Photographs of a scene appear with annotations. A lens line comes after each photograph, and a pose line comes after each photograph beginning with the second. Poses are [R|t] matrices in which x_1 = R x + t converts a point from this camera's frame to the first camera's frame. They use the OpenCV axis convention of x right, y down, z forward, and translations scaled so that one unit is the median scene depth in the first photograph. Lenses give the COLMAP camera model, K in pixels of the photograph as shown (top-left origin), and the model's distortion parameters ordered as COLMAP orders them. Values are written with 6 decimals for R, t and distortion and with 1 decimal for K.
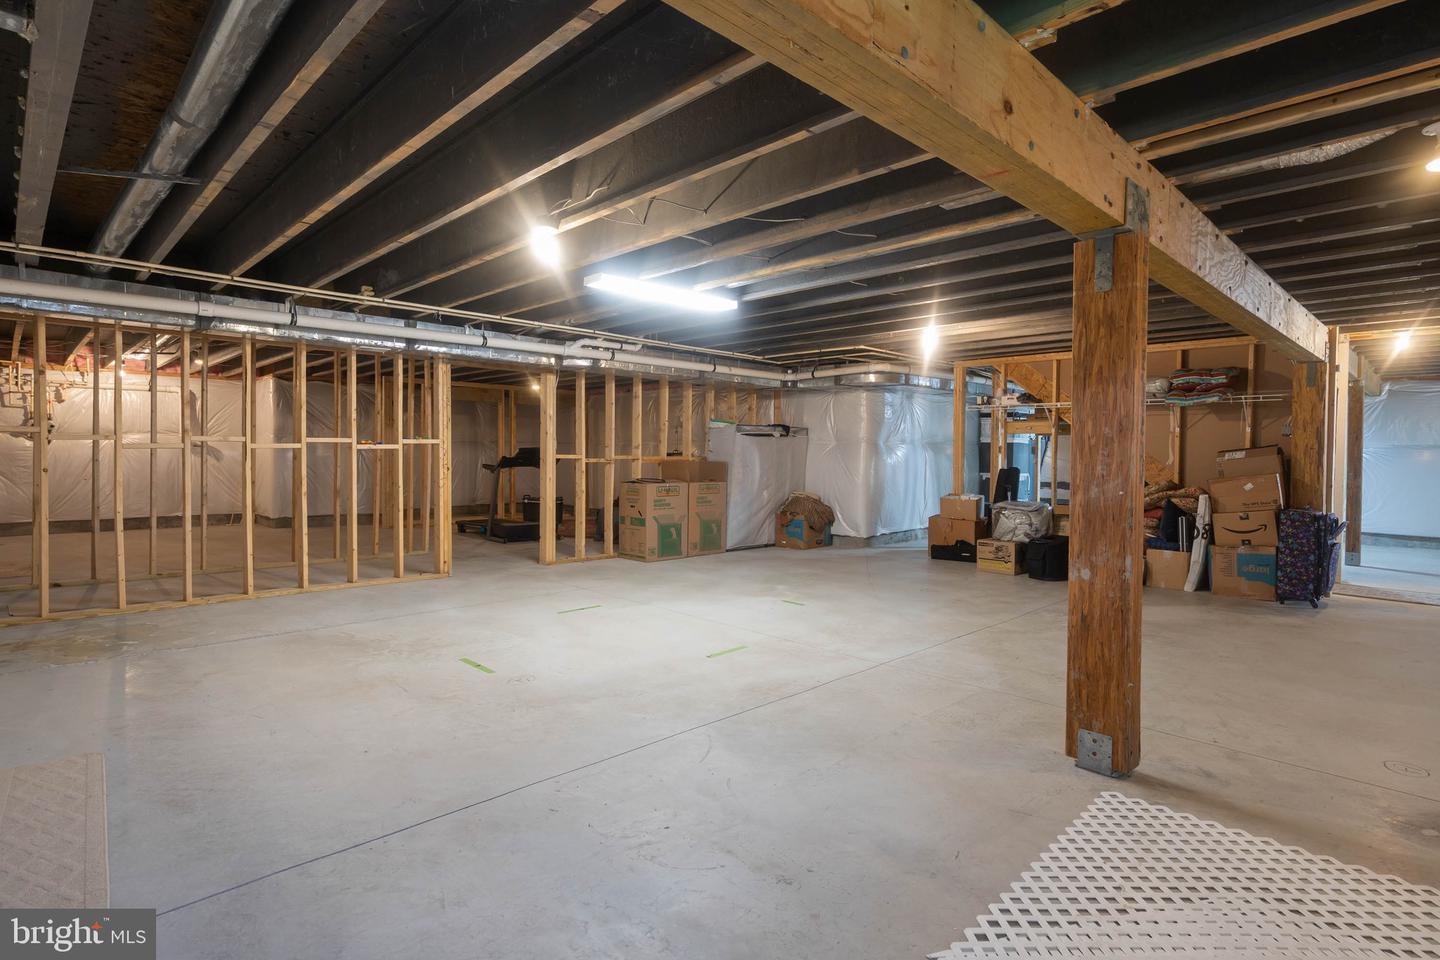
lens RADIAL K [[728.8, 0, 720.1], [0, 728.8, 463.9], [0, 0, 1]] dist [0.000351, -0.000465]
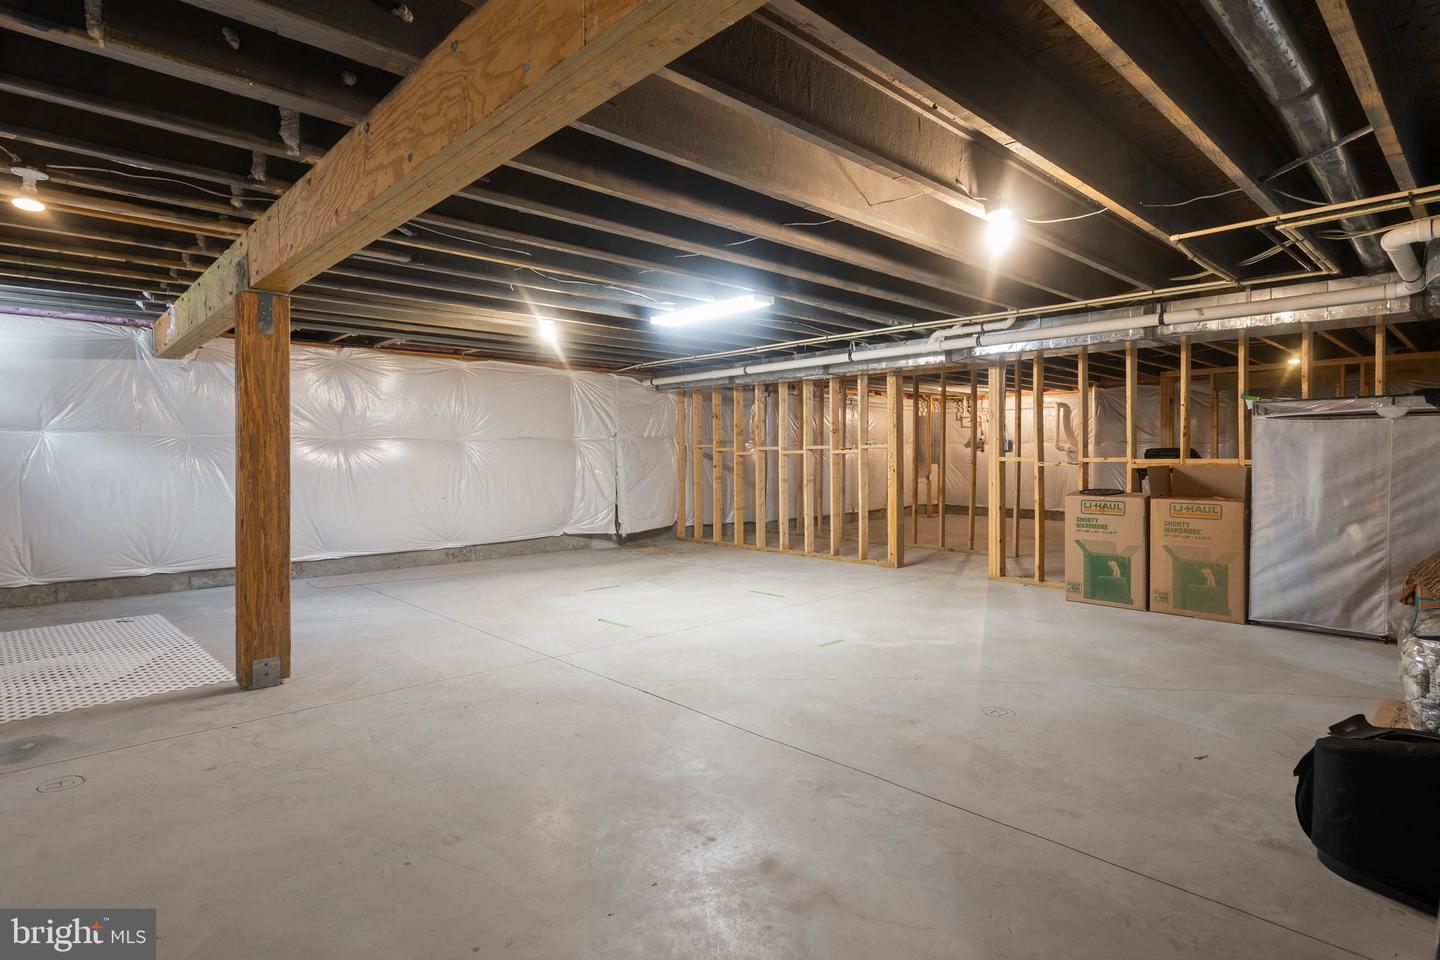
lens RADIAL K [[740.3, 0, 719.3], [0, 740.3, 453.6], [0, 0, 1]] dist [0.001914, 0.000617]
pose [[-0.011490, -0.010829, -0.999875, 0.706415], [-0.011334, 0.999879, -0.010698, -0.003249], [0.999870, 0.011209, -0.011611, 0.692042]]
